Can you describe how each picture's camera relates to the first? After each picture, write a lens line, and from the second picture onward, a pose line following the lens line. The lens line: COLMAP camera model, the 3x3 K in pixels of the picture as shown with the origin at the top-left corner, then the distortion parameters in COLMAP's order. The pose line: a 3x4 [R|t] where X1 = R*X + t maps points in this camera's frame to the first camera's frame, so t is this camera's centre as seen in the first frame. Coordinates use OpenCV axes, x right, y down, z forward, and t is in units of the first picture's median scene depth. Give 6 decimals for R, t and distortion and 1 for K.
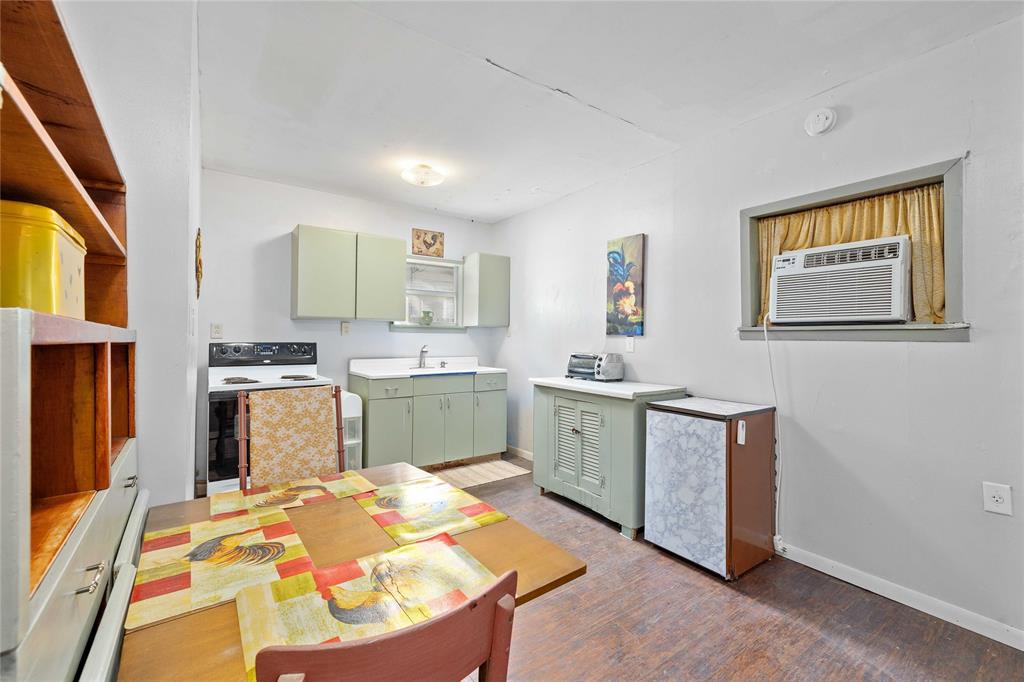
lens RADIAL K [[434.6, 0, 512.0], [0, 434.6, 341.0], [0, 0, 1]] dist [0.001182, -0.000223]
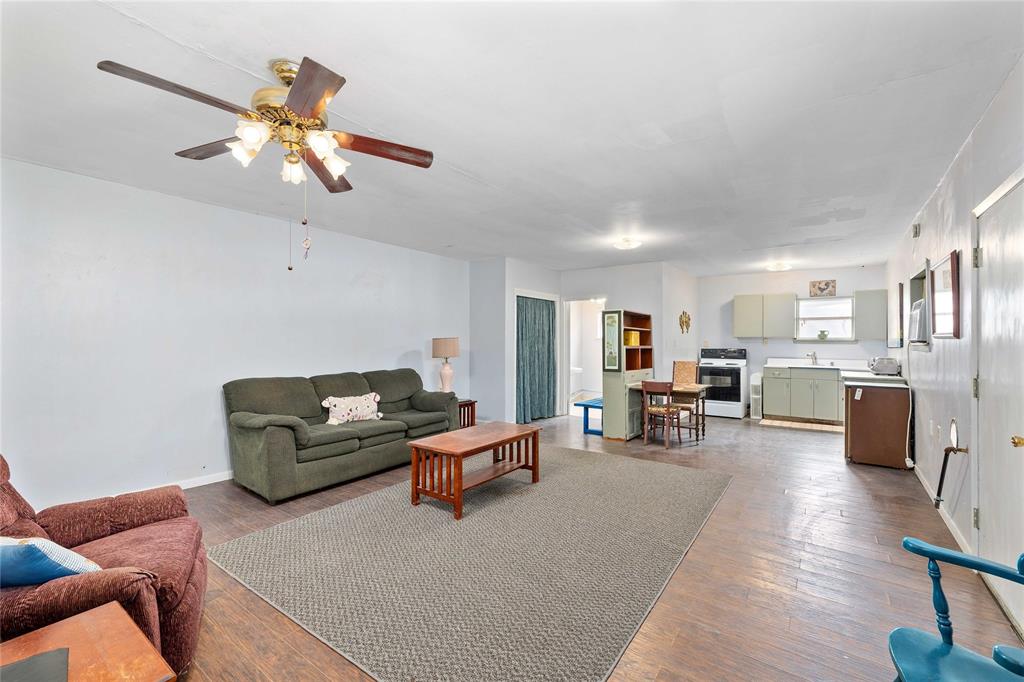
lens RADIAL K [[434.6, 0, 512.0], [0, 434.6, 341.0], [0, 0, 1]] dist [0.001182, -0.000223]
pose [[0.334907, -0.002649, -0.942248, 1.539673], [-0.007749, 0.999954, -0.005565, -0.018506], [0.942219, 0.009165, 0.334871, -1.026998]]
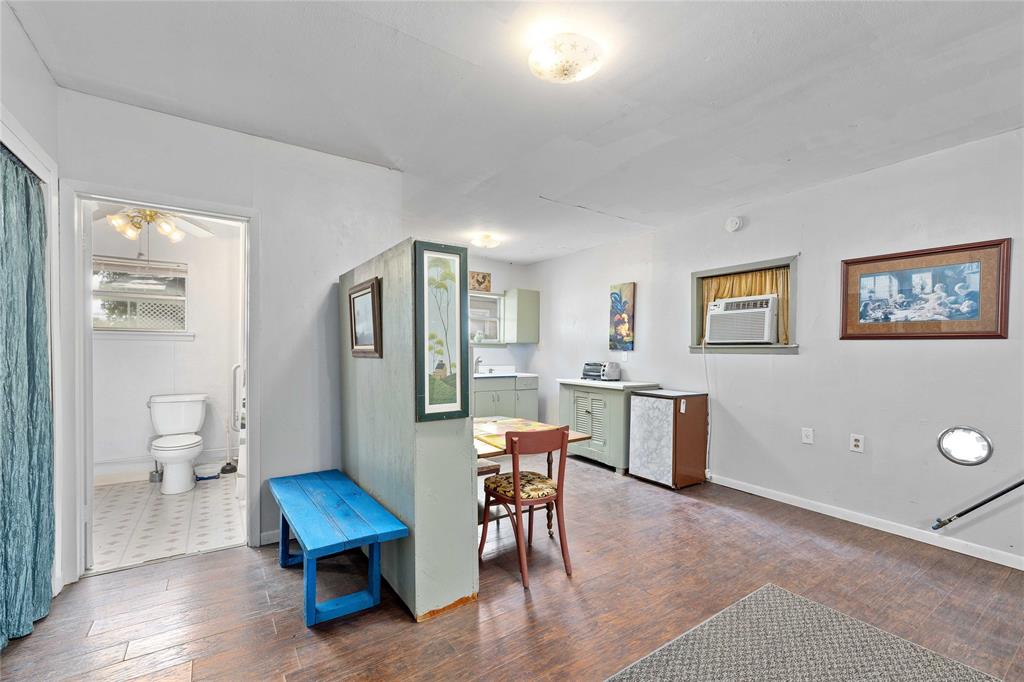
lens RADIAL K [[444.9, 0, 510.9], [0, 444.9, 356.5], [0, 0, 1]] dist [0.001316, 0.000187]
pose [[0.999527, 0.003688, -0.030519, -0.084878], [-0.003555, 0.999984, 0.004419, 0.004213], [0.030534, -0.004308, 0.999524, -0.630309]]
